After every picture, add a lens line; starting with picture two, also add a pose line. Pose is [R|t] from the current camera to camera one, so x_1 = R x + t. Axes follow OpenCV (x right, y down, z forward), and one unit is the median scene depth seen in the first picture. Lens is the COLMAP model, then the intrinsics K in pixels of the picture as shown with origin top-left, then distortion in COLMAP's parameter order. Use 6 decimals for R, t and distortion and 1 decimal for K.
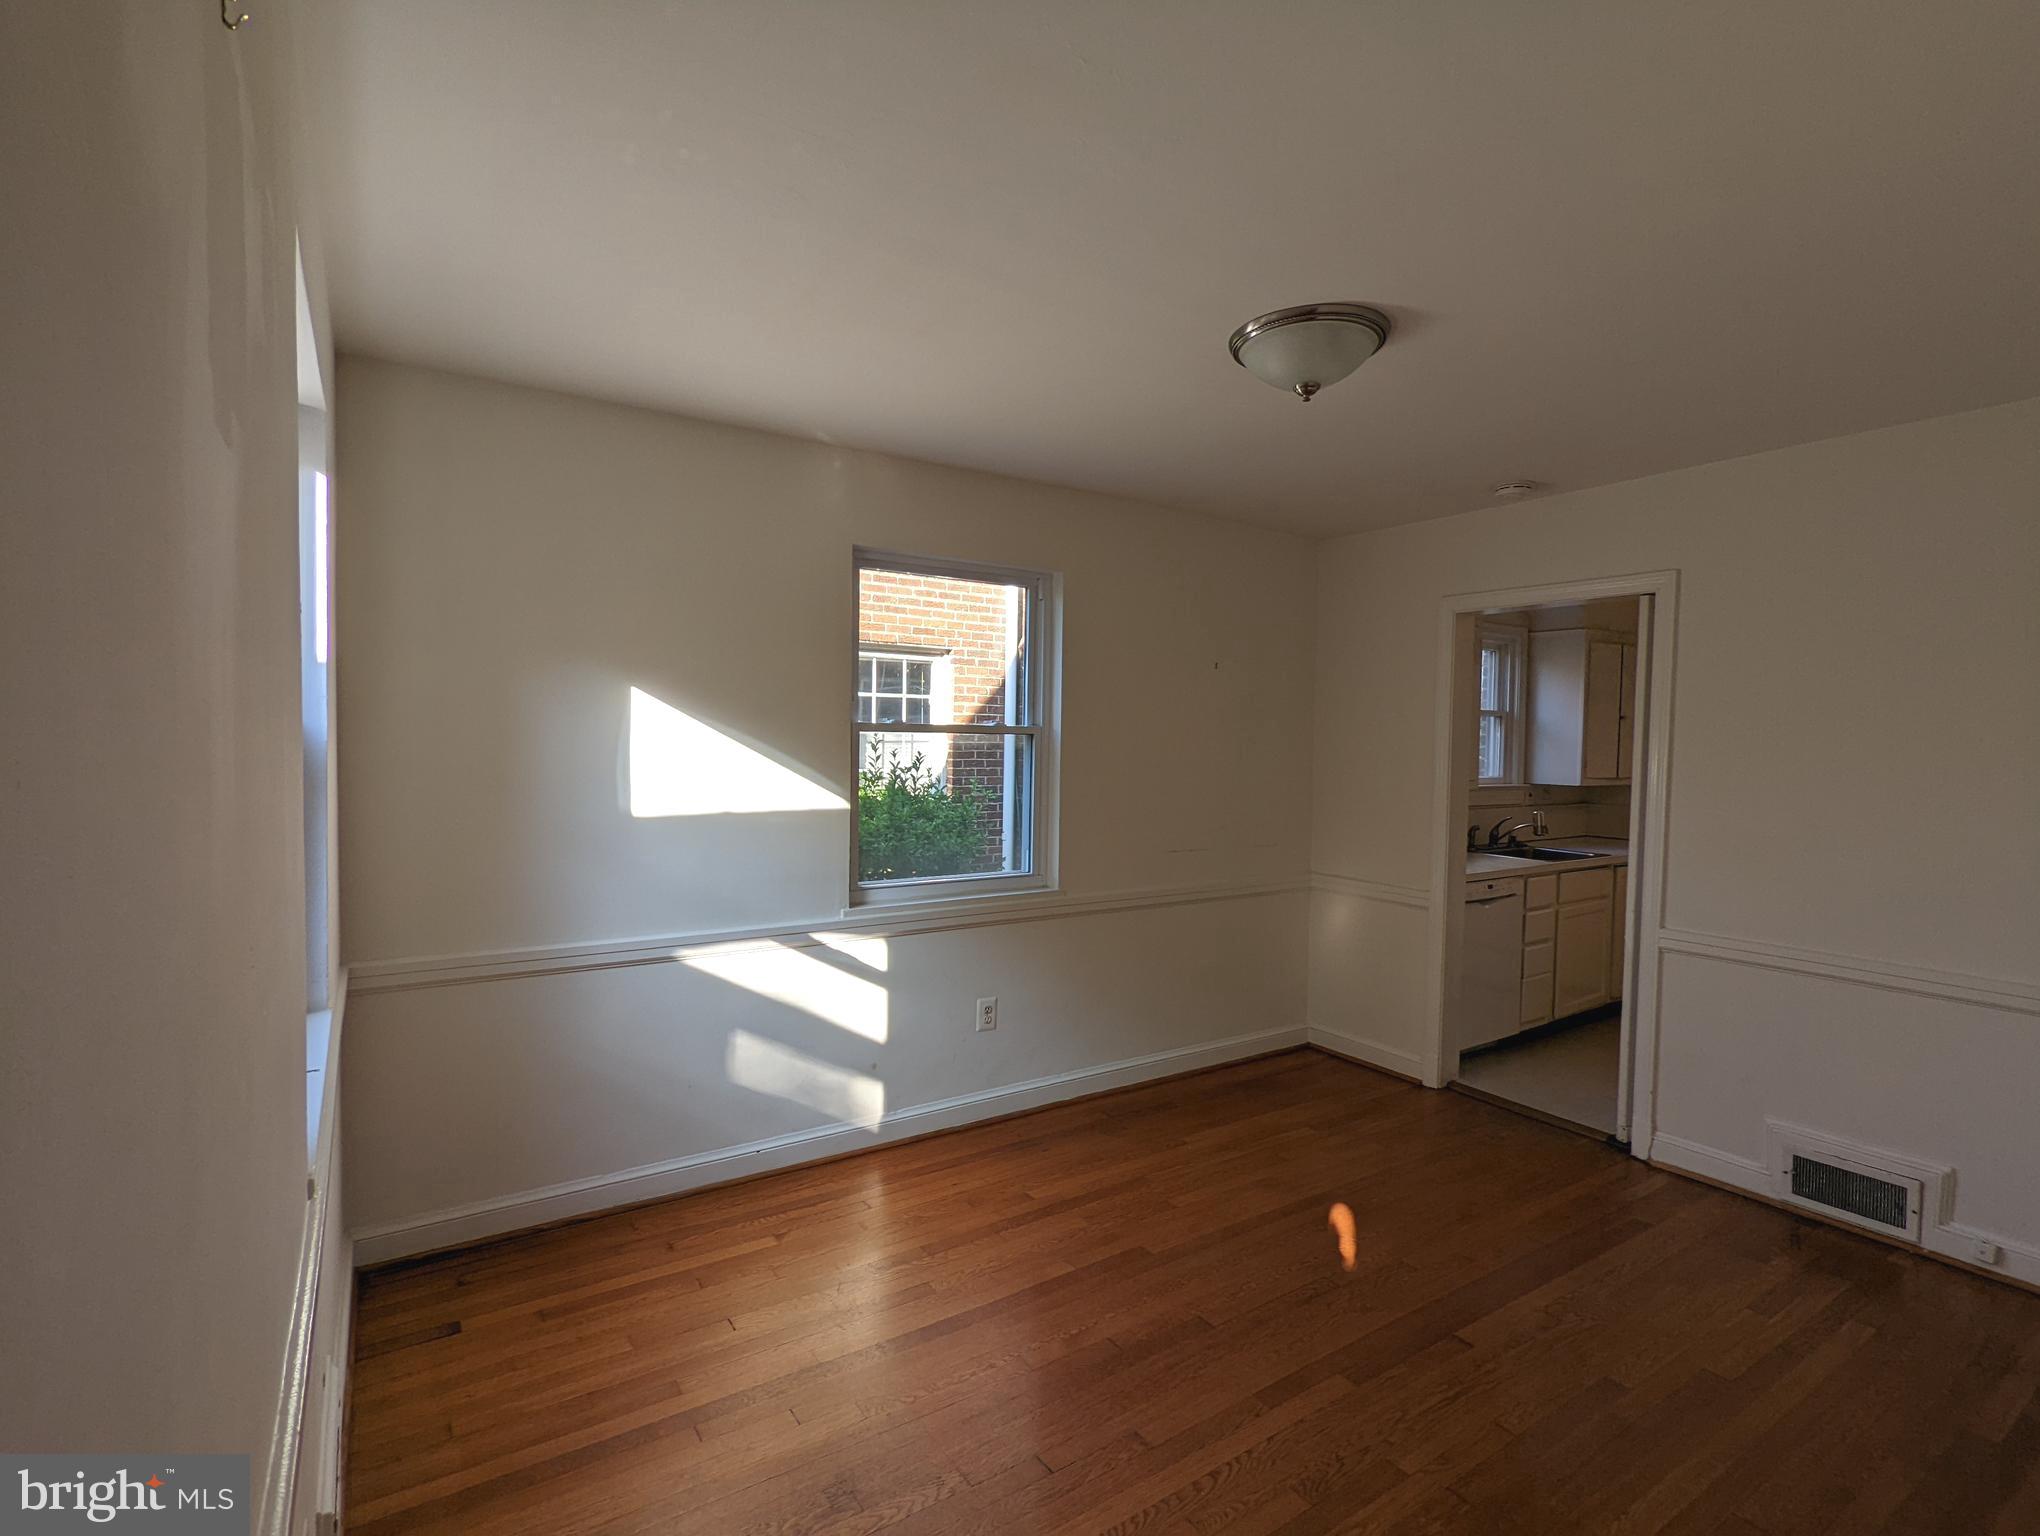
lens RADIAL K [[976.6, 0, 1015.1], [0, 976.6, 772.1], [0, 0, 1]] dist [0.001651, 0.000157]
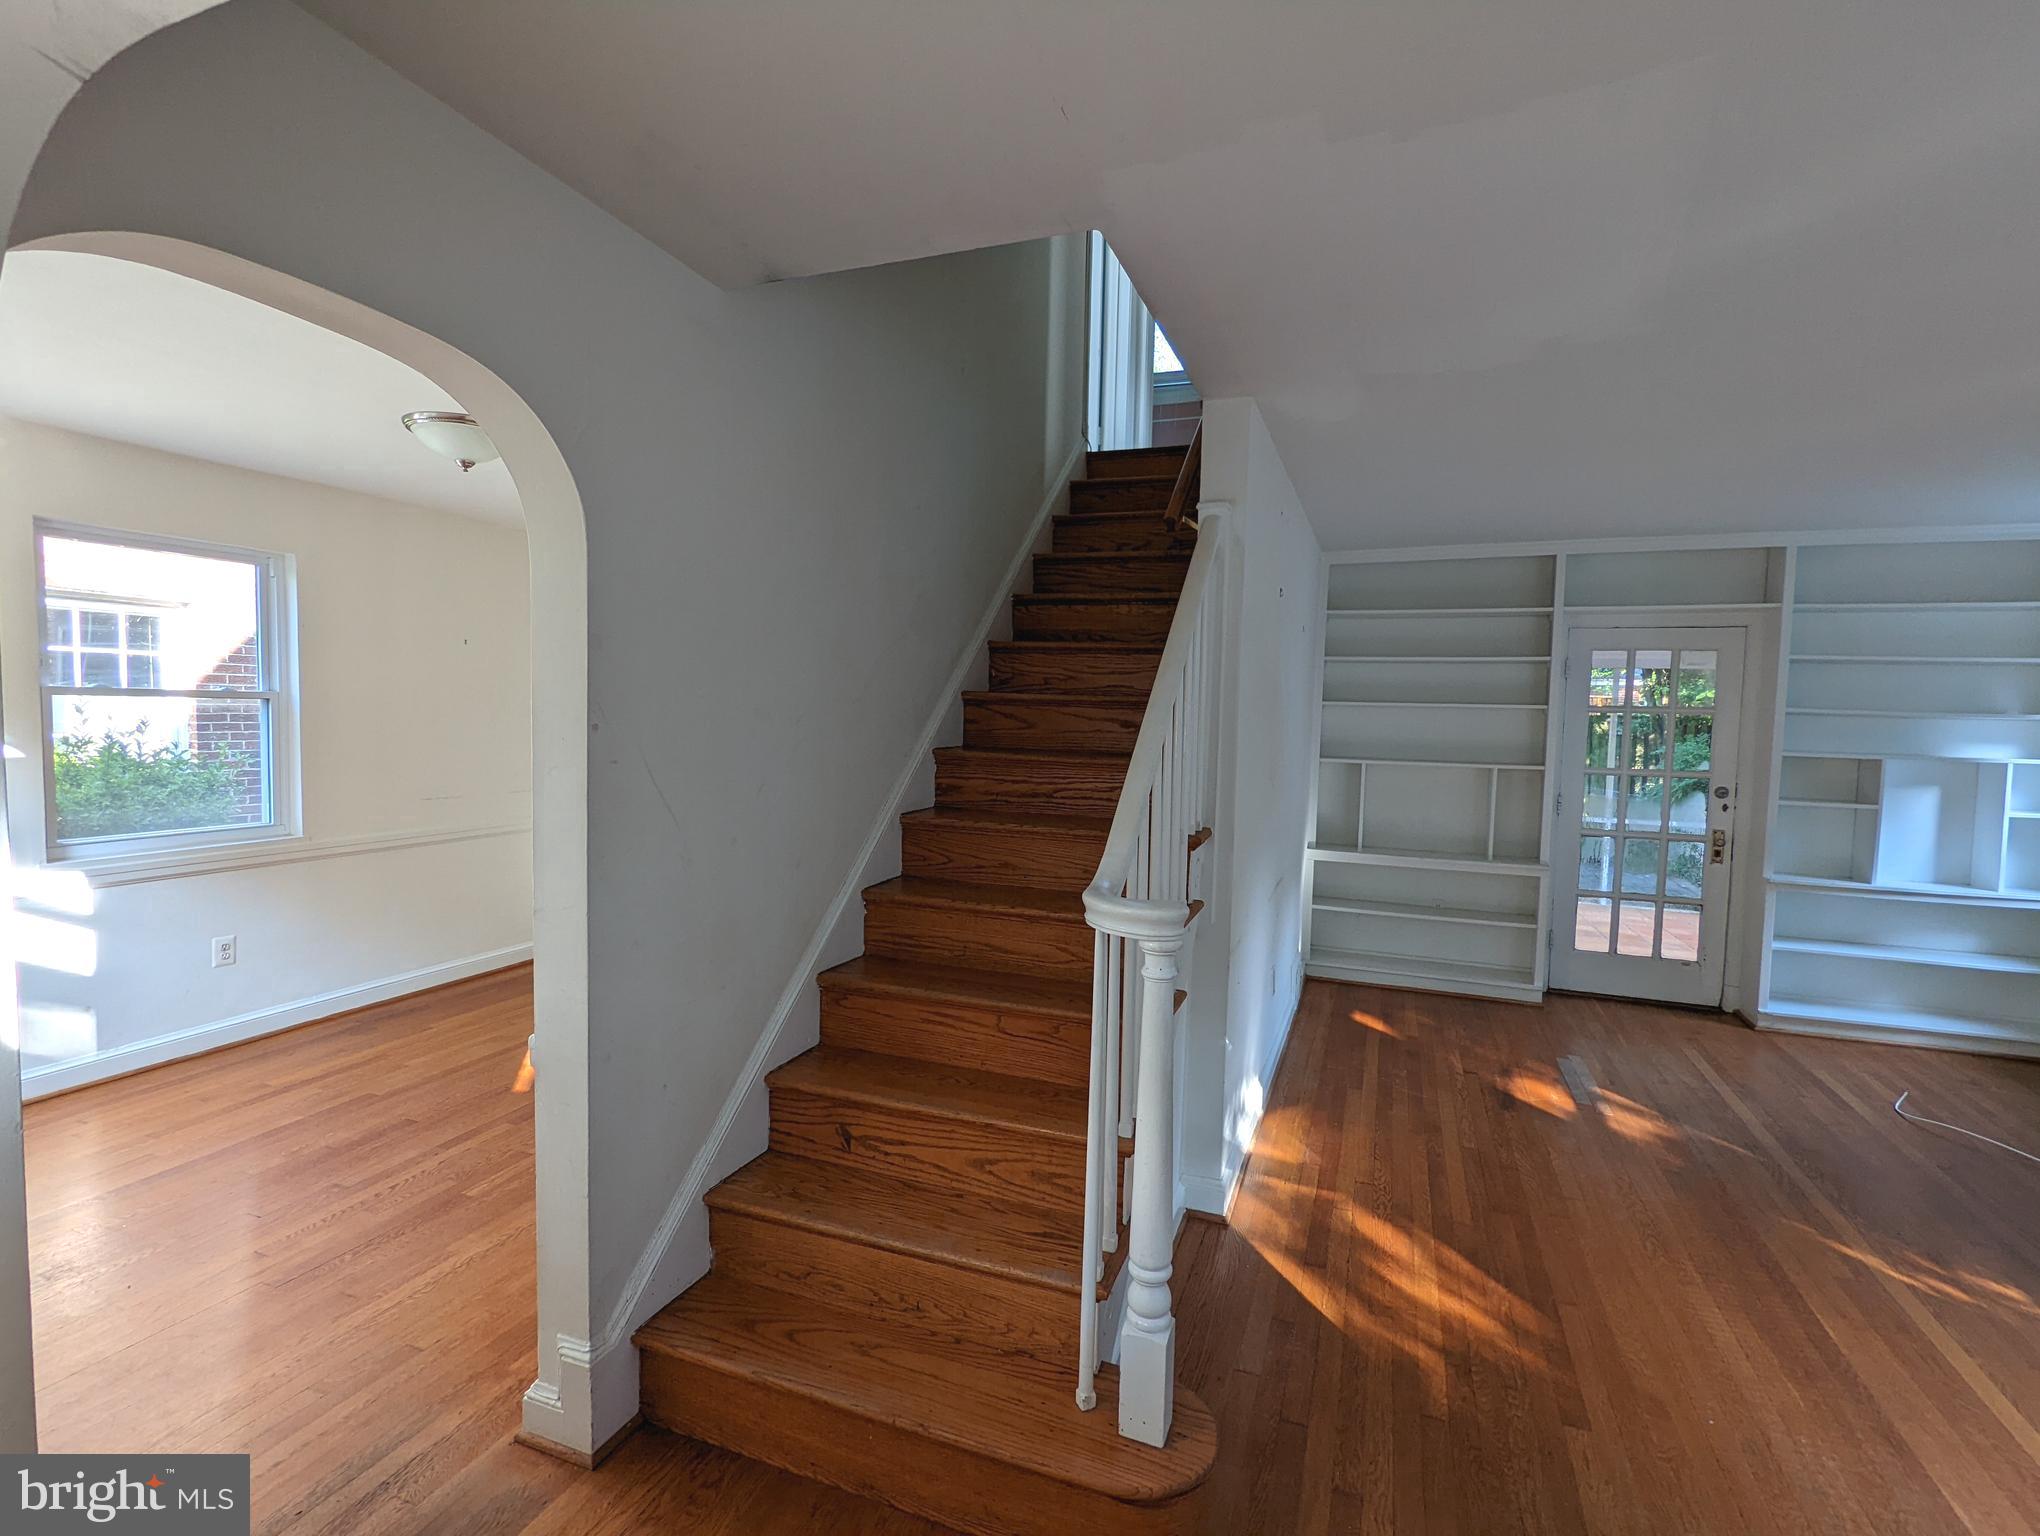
lens RADIAL K [[976.6, 0, 1015.1], [0, 976.6, 772.1], [0, 0, 1]] dist [0.001651, 0.000157]
pose [[0.818035, -0.034354, 0.574142, 0.048979], [0.011775, 0.999006, 0.042998, 0.004390], [-0.575048, -0.028414, 0.817626, -0.273553]]
